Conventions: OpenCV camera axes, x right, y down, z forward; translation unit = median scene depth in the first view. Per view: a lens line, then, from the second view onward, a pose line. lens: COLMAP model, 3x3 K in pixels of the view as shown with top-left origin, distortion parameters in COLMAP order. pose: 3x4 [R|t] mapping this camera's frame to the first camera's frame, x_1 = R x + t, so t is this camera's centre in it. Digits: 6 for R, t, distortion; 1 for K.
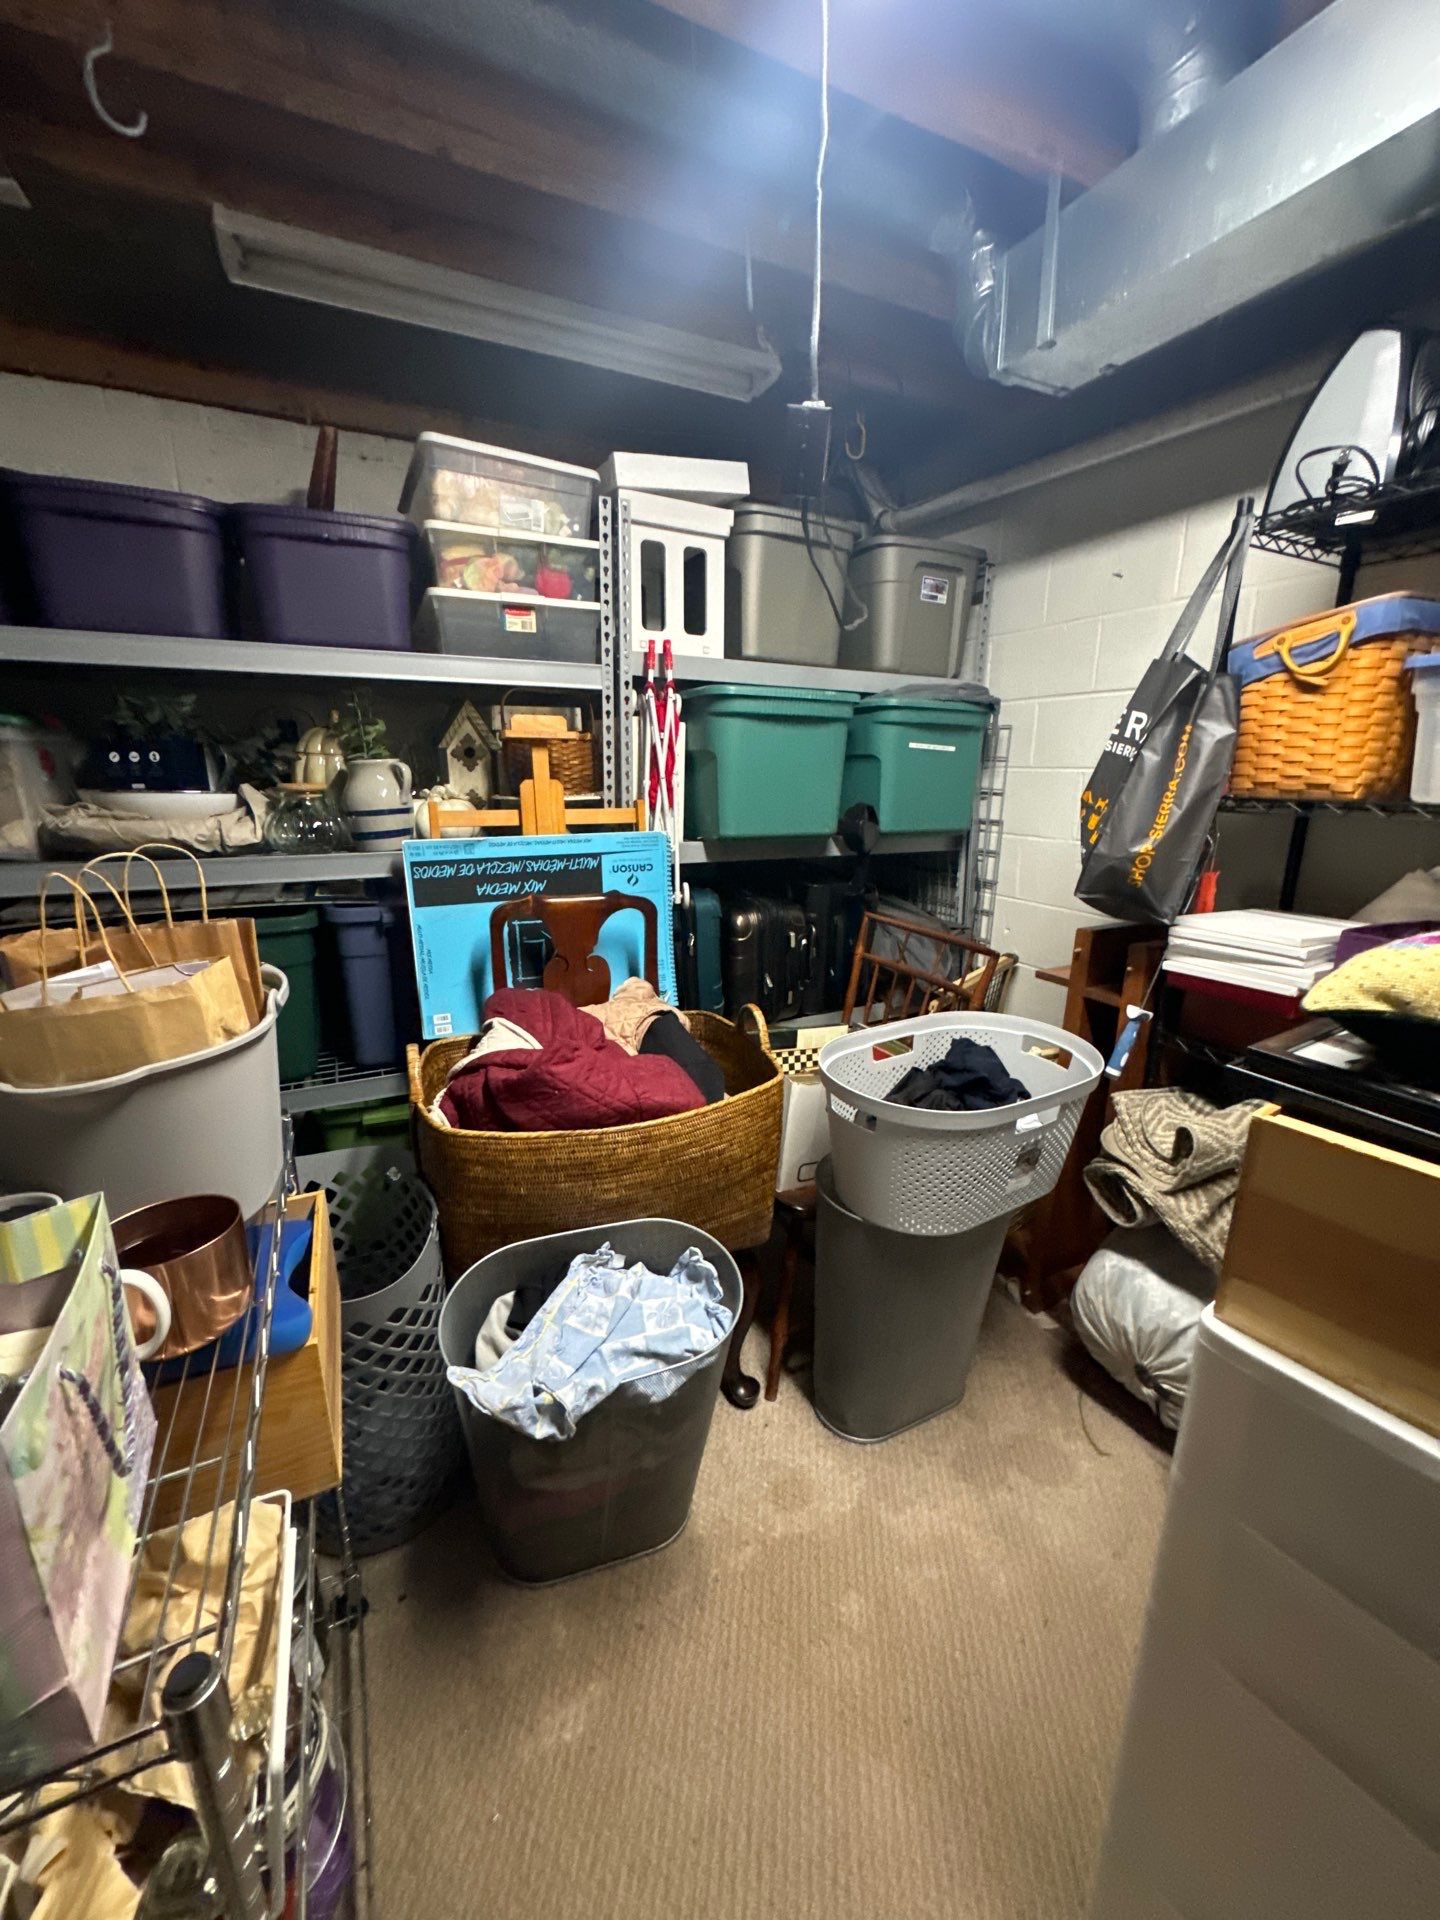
lens RADIAL K [[766.6, 0, 725.4], [0, 766.6, 963.9], [0, 0, 1]] dist [-0.002154, -0.000168]
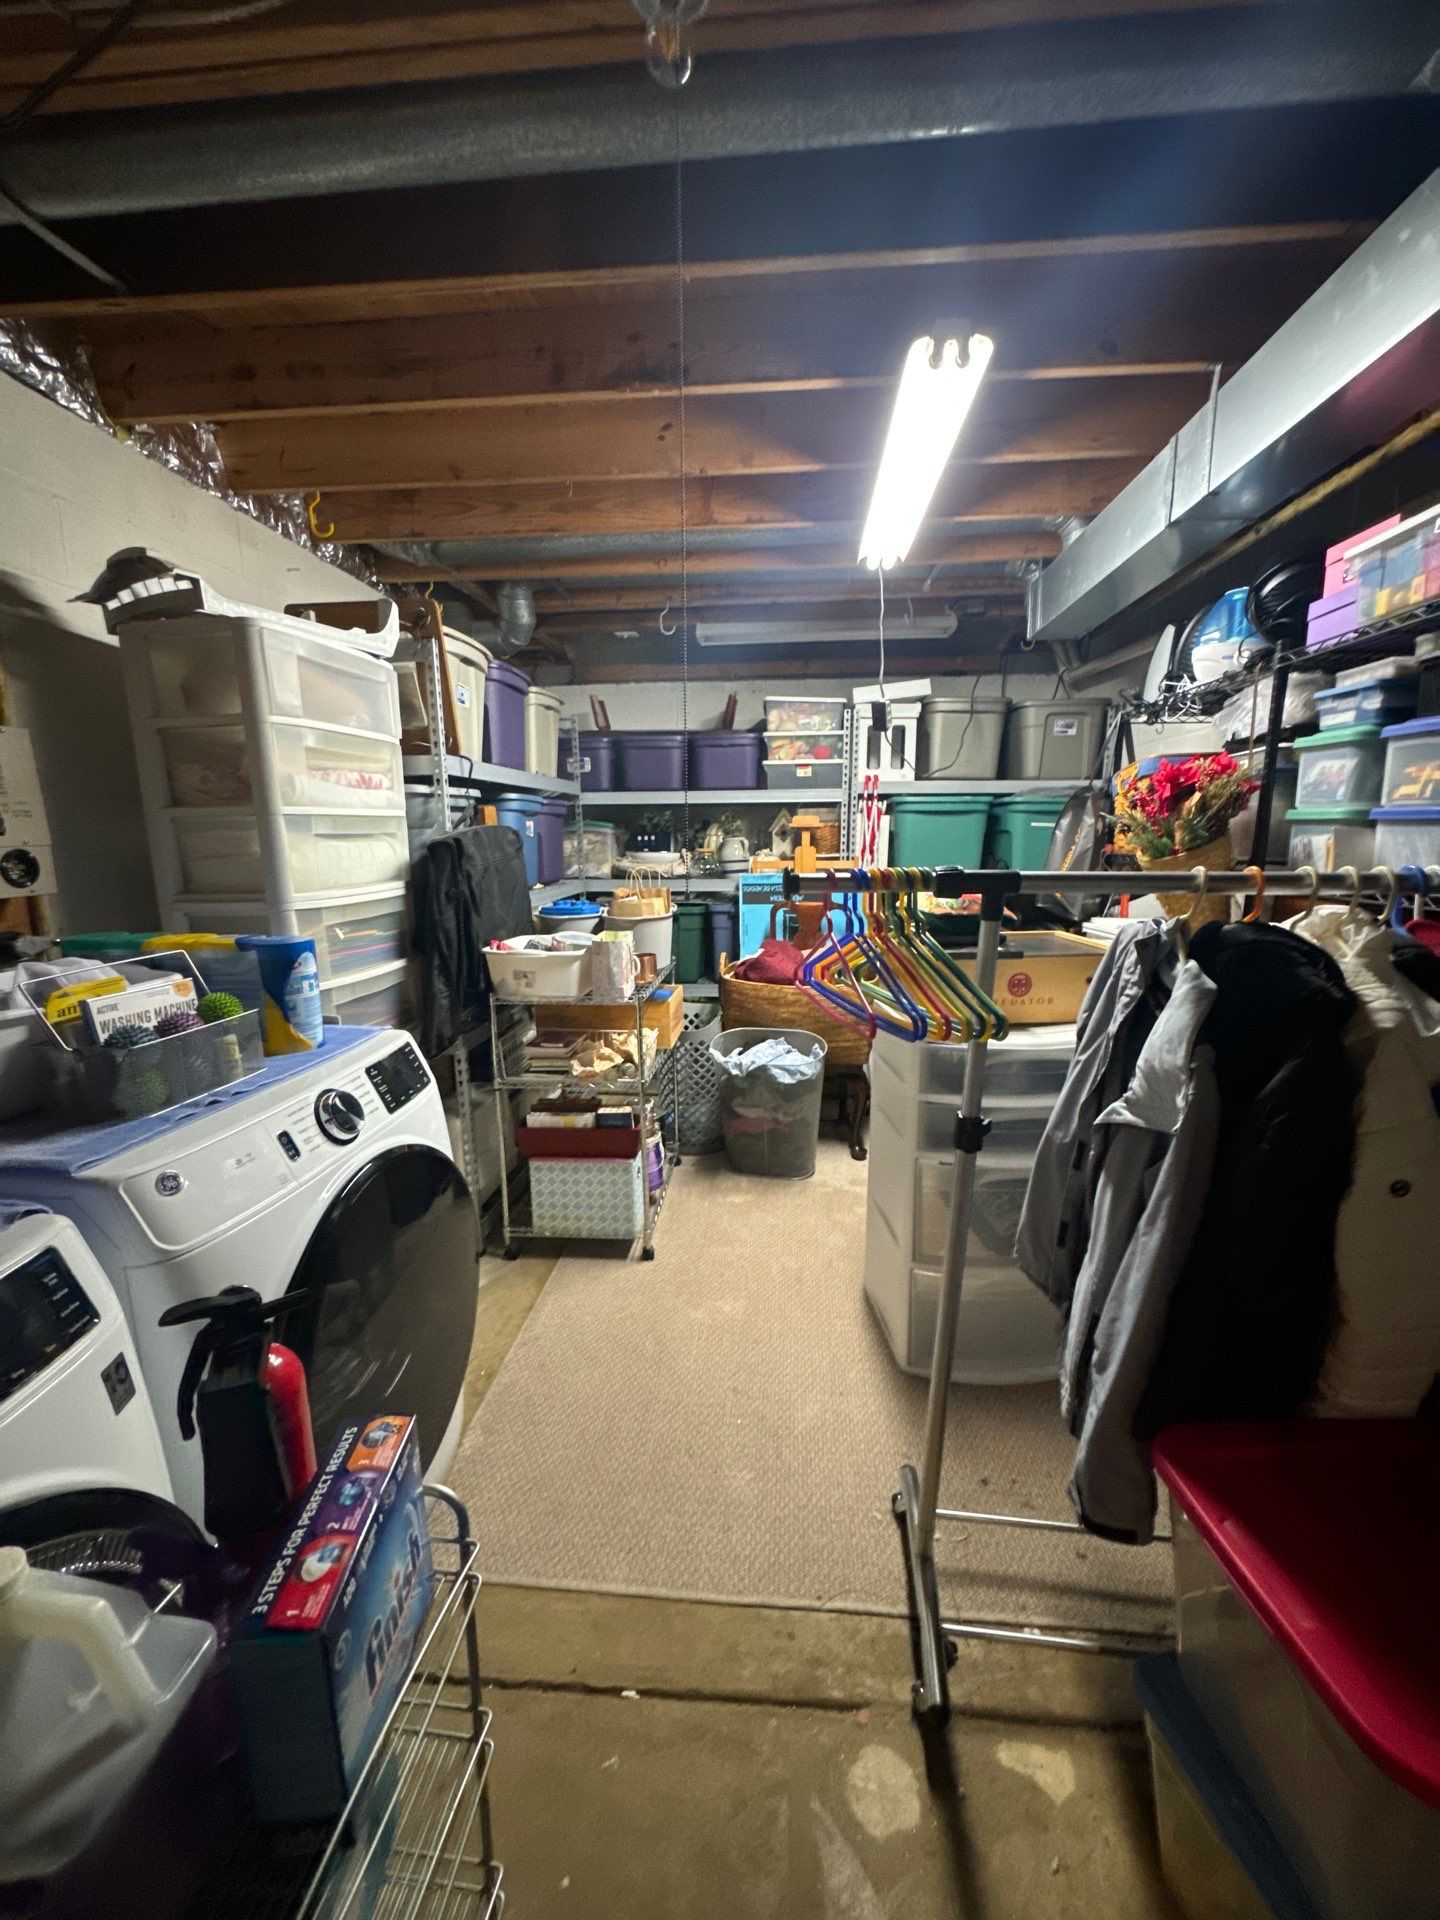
lens RADIAL K [[766.6, 0, 725.4], [0, 766.6, 963.9], [0, 0, 1]] dist [-0.002154, -0.000168]
pose [[0.861088, 0.072083, -0.503320, 0.631456], [-0.113050, 0.992264, -0.051301, 0.201288], [0.495728, 0.101075, 0.862576, -0.844060]]
